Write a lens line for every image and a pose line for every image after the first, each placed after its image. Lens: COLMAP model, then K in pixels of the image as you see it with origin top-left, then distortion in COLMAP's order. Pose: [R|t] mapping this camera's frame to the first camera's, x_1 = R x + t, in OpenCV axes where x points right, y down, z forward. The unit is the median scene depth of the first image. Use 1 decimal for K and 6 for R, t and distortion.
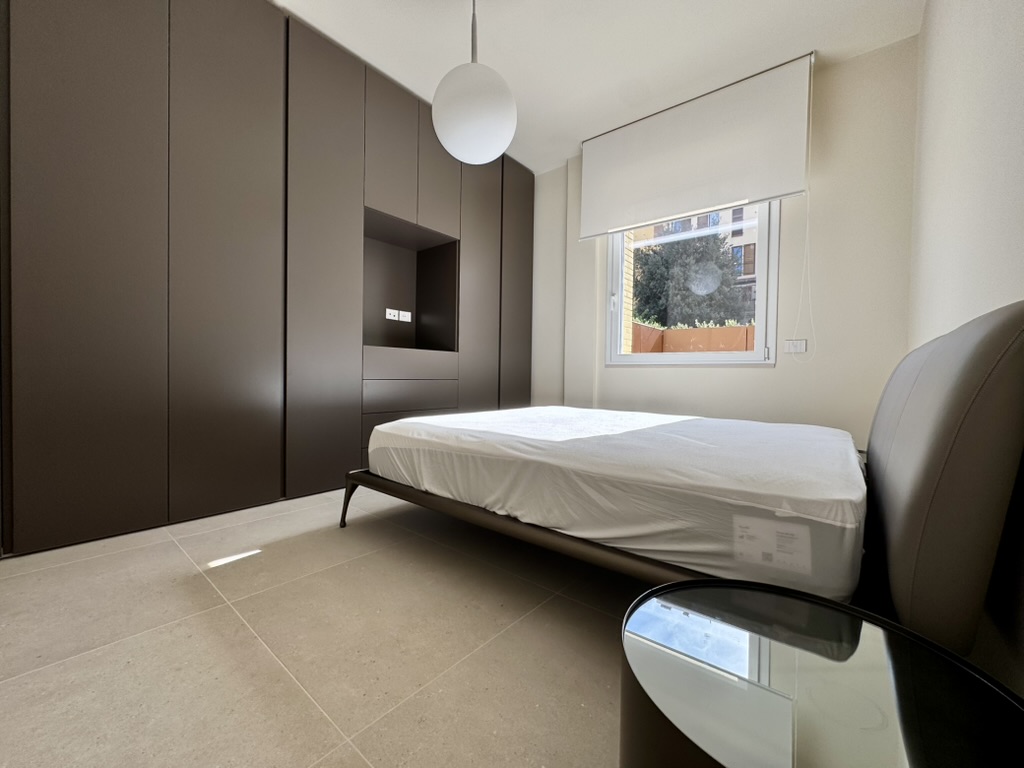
lens RADIAL K [[406.4, 0, 509.5], [0, 406.4, 381.0], [0, 0, 1]] dist [-0.001137, -0.000137]
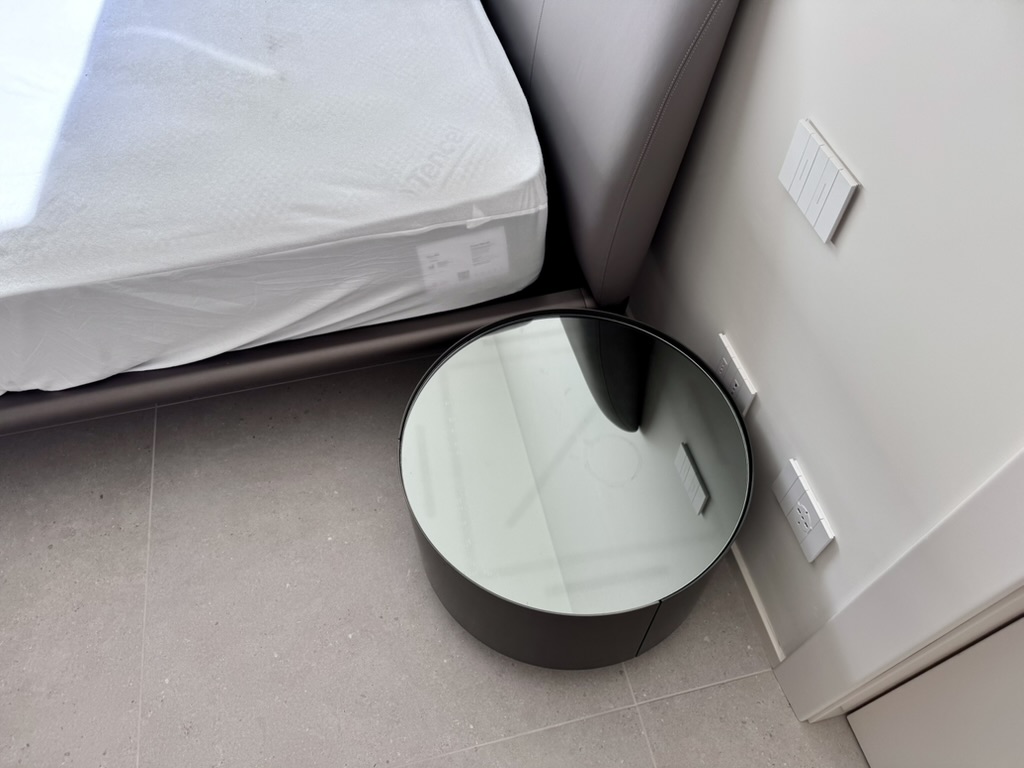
lens RADIAL K [[714.3, 0, 511.1], [0, 714.3, 382.9], [0, 0, 1]] dist [-0.001823, -0.008164]
pose [[0.588709, -0.665681, 0.458574, -0.048425], [0.026121, 0.582670, 0.812289, -0.518124], [-0.807923, -0.466224, 0.360412, 0.363332]]
